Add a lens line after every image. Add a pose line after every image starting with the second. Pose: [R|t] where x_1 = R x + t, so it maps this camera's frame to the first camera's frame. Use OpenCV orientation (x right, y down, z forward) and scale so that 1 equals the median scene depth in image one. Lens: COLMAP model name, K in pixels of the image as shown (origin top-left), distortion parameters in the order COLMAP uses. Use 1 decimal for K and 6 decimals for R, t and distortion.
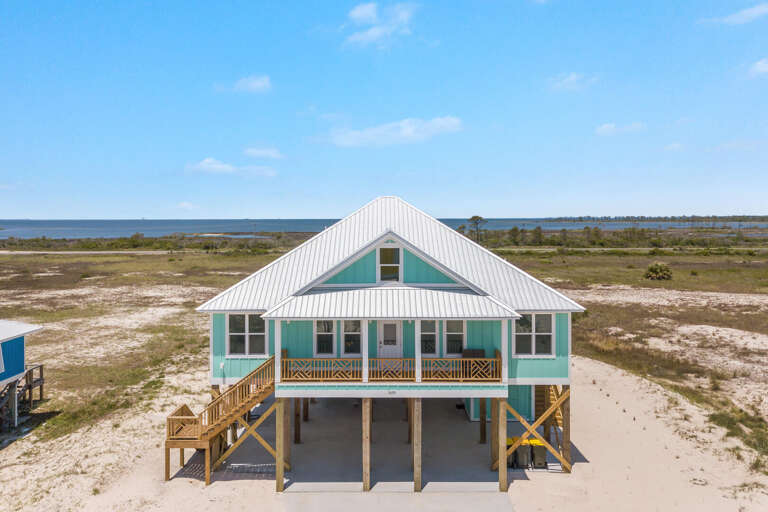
lens RADIAL K [[595.7, 0, 380.3], [0, 595.7, 236.1], [0, 0, 1]] dist [0.020621, -0.002446]
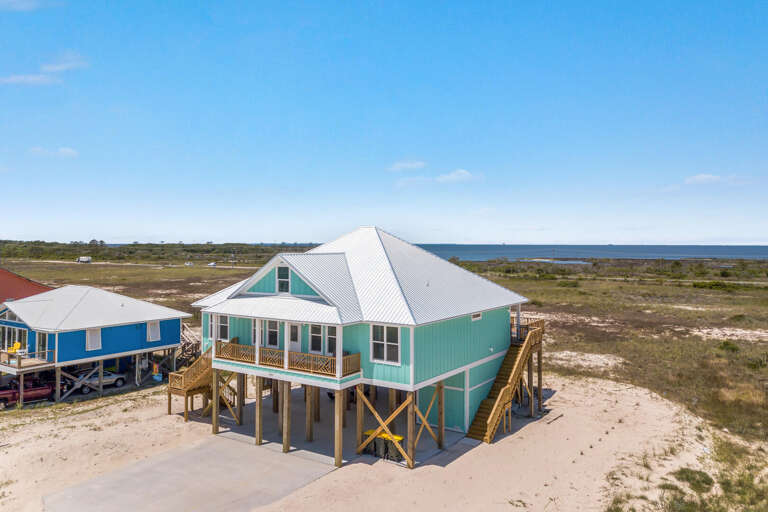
lens RADIAL K [[604.7, 0, 371.3], [0, 604.7, 239.2], [0, 0, 1]] dist [0.003546, 0.003092]
pose [[0.829082, -0.001743, -0.559124, 0.898949], [-0.019119, 0.999322, -0.031466, -0.002934], [0.558800, 0.036778, 0.828487, -0.010683]]
